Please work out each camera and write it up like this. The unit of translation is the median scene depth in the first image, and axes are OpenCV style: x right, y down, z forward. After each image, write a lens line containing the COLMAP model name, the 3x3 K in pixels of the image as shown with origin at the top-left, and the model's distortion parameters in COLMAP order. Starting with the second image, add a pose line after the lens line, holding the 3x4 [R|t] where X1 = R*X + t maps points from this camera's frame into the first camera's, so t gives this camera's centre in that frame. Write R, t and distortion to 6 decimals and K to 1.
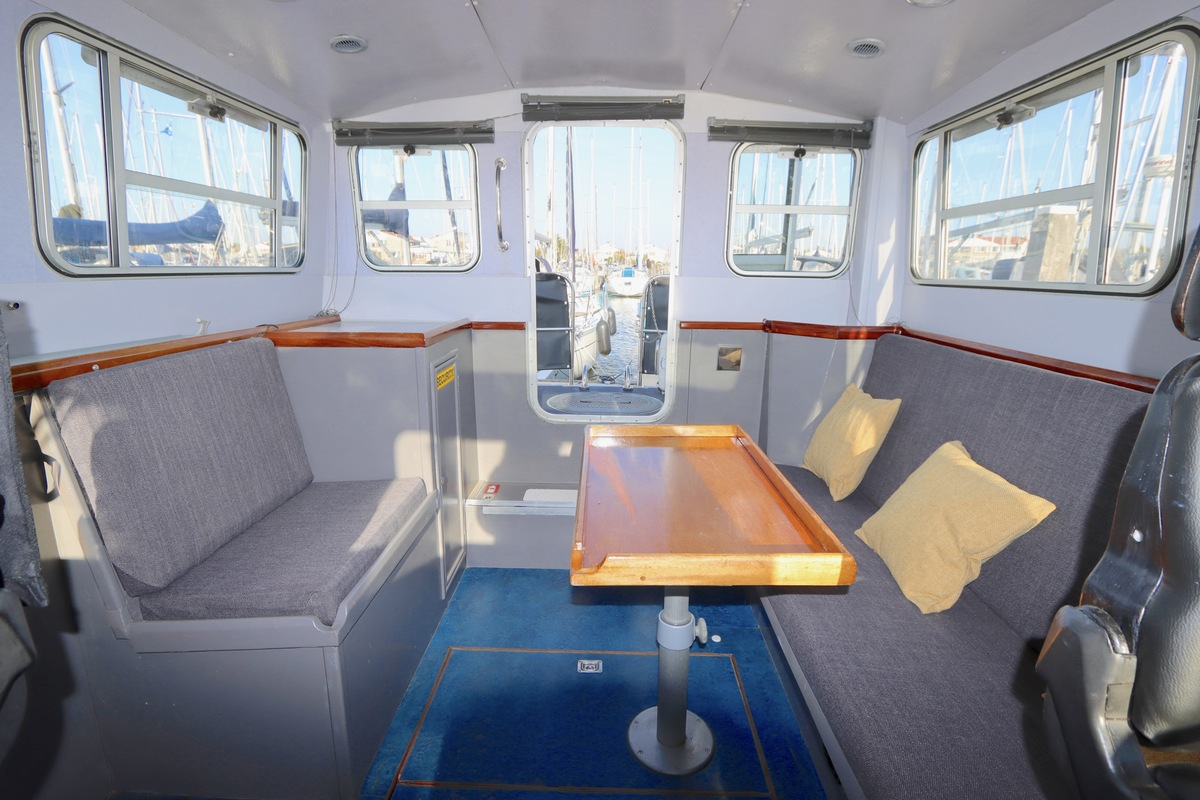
lens RADIAL K [[568.8, 0, 599.4], [0, 568.8, 395.5], [0, 0, 1]] dist [-0.019839, 0.002063]
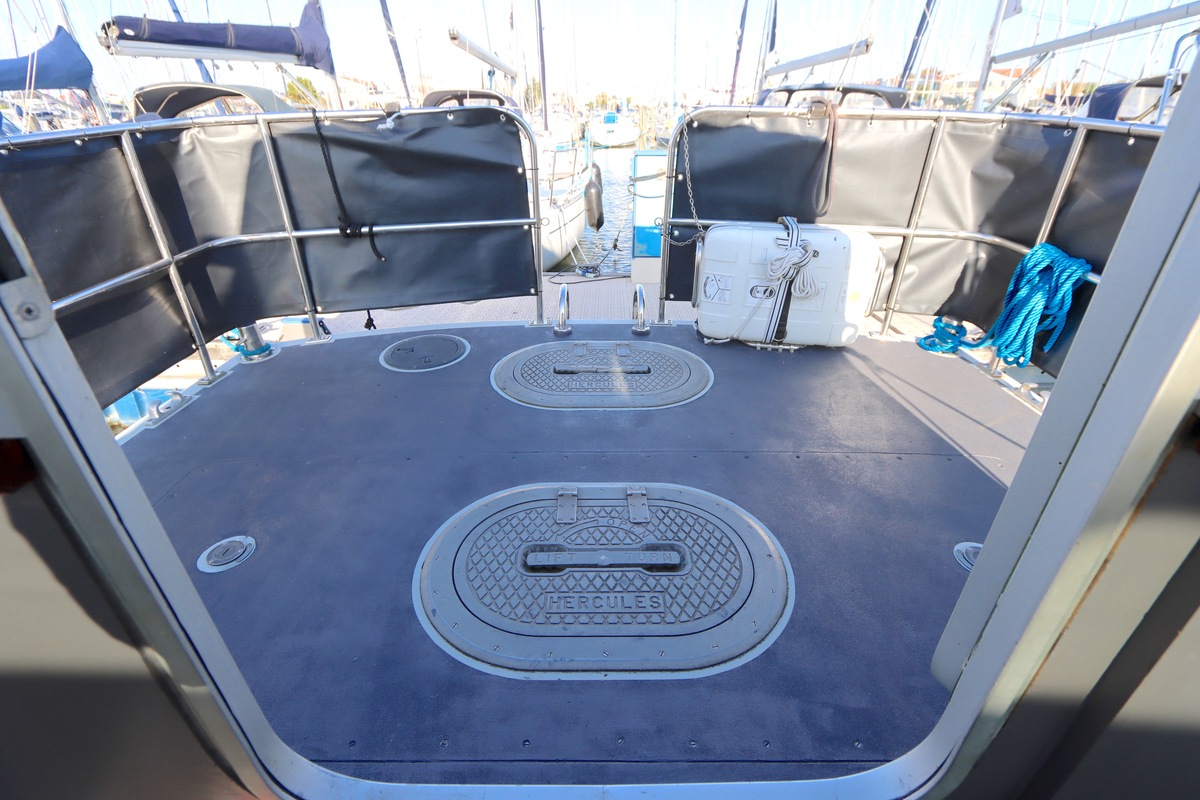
lens RADIAL K [[564.1, 0, 599.4], [0, 564.1, 392.3], [0, 0, 1]] dist [-0.027462, 0.013588]
pose [[0.999303, -0.031079, 0.020669, -0.004128], [0.025279, 0.970978, 0.237830, -0.082755], [-0.027461, -0.237142, 0.971087, 0.434736]]
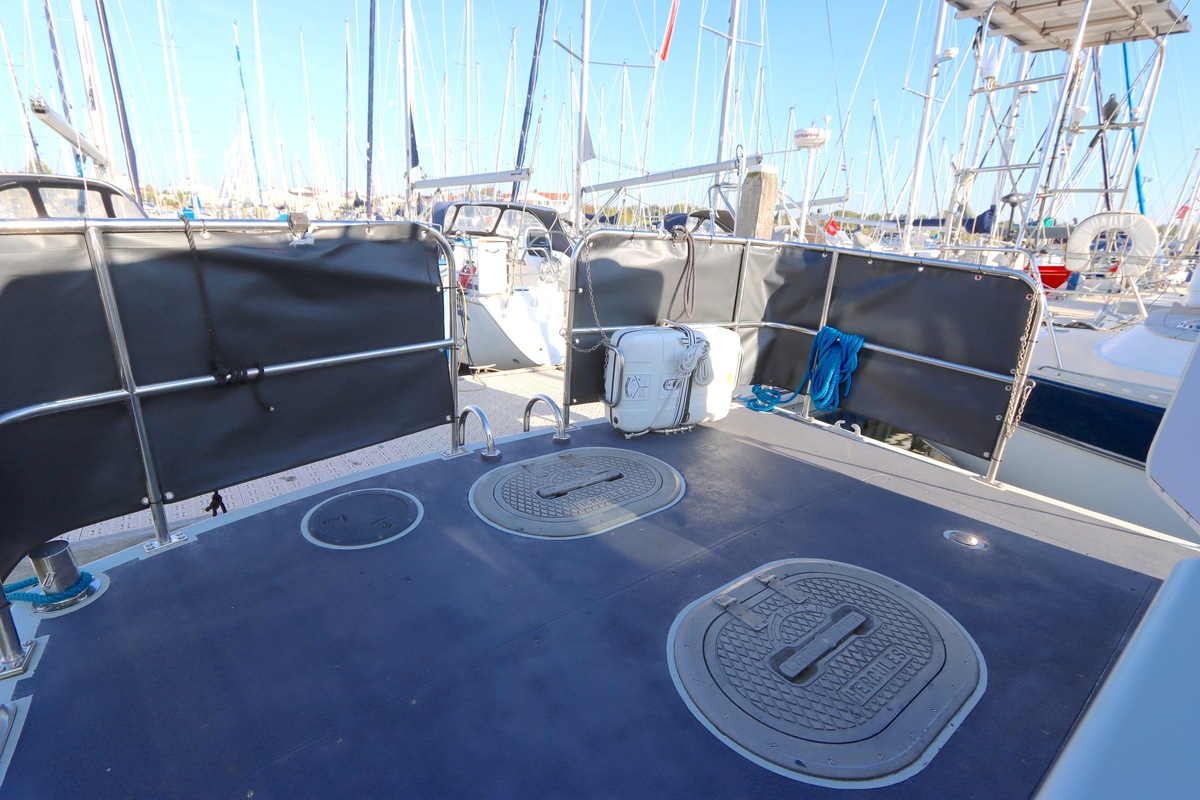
lens RADIAL K [[567.7, 0, 598.7], [0, 567.7, 392.1], [0, 0, 1]] dist [-0.016983, 0.000702]
pose [[0.769124, -0.163614, 0.617801, -0.249553], [0.113116, 0.986263, 0.120372, -0.115500], [-0.629009, -0.022697, 0.777066, 0.530701]]
